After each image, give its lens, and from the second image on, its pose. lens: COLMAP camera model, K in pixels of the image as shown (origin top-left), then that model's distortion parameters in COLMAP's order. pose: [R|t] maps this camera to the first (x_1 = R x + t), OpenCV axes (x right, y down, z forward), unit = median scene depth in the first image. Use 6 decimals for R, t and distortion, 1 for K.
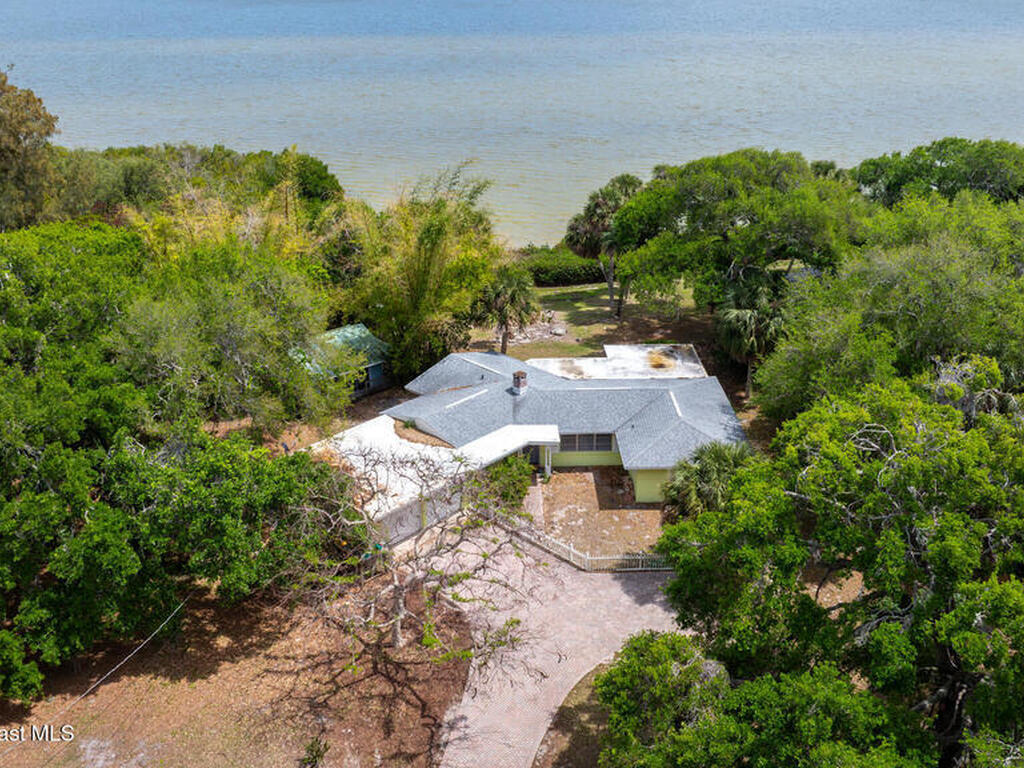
lens RADIAL K [[943.4, 0, 519.4], [0, 943.4, 378.4], [0, 0, 1]] dist [-0.022342, 0.000000]
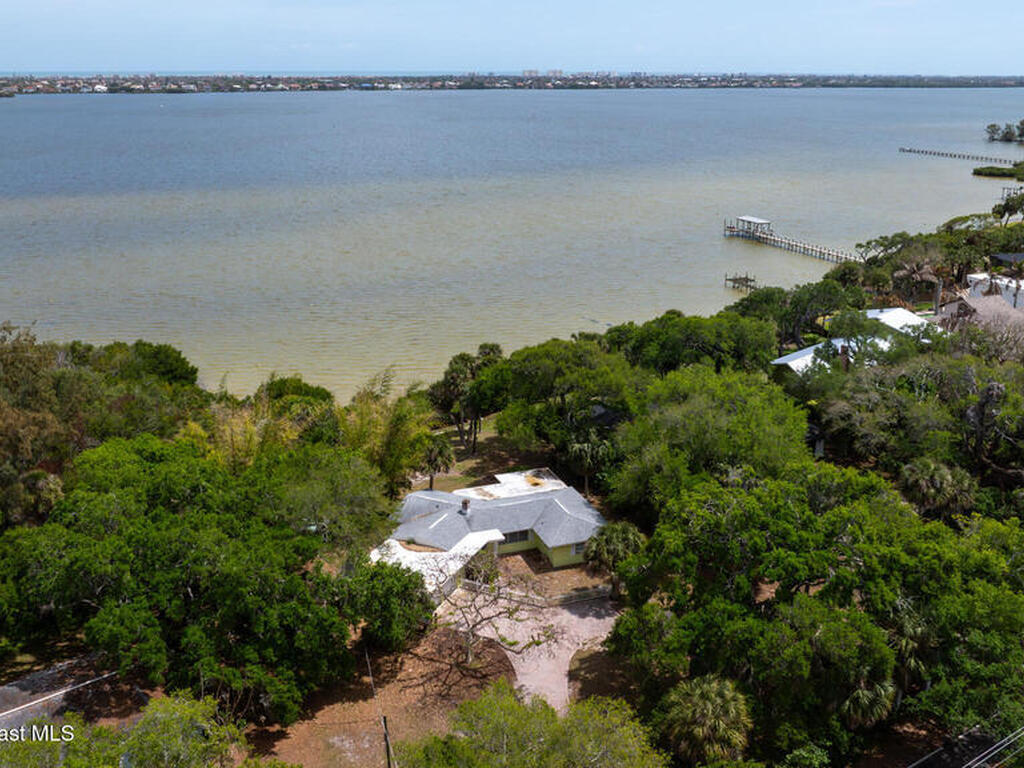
lens RADIAL K [[943.4, 0, 515.7], [0, 943.4, 394.4], [0, 0, 1]] dist [-0.022342, 0.000000]
pose [[0.944064, -0.099104, 0.314519, -0.541080], [0.130335, 0.988252, -0.079821, -0.059887], [-0.302913, 0.116349, 0.945889, -0.752098]]
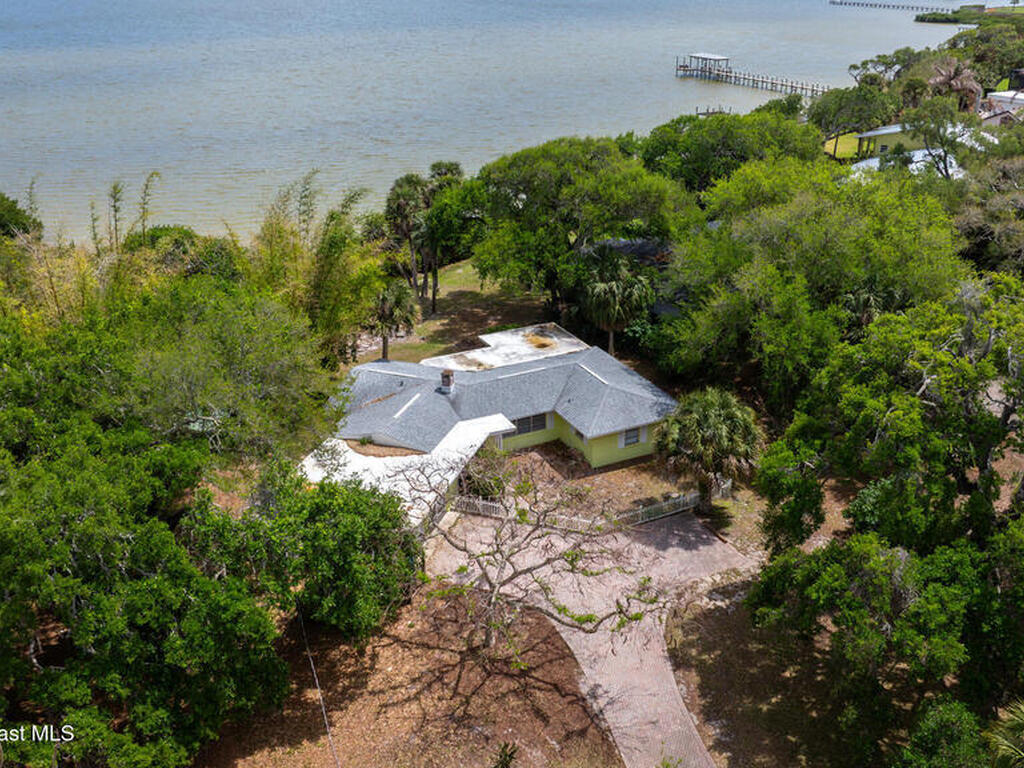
lens RADIAL K [[943.4, 0, 515.3], [0, 943.4, 384.7], [0, 0, 1]] dist [-0.022342, 0.000000]
pose [[0.906360, -0.177477, 0.383423, -0.432854], [0.175913, 0.983615, 0.039458, -0.025487], [-0.384144, 0.031686, 0.922729, 0.045985]]
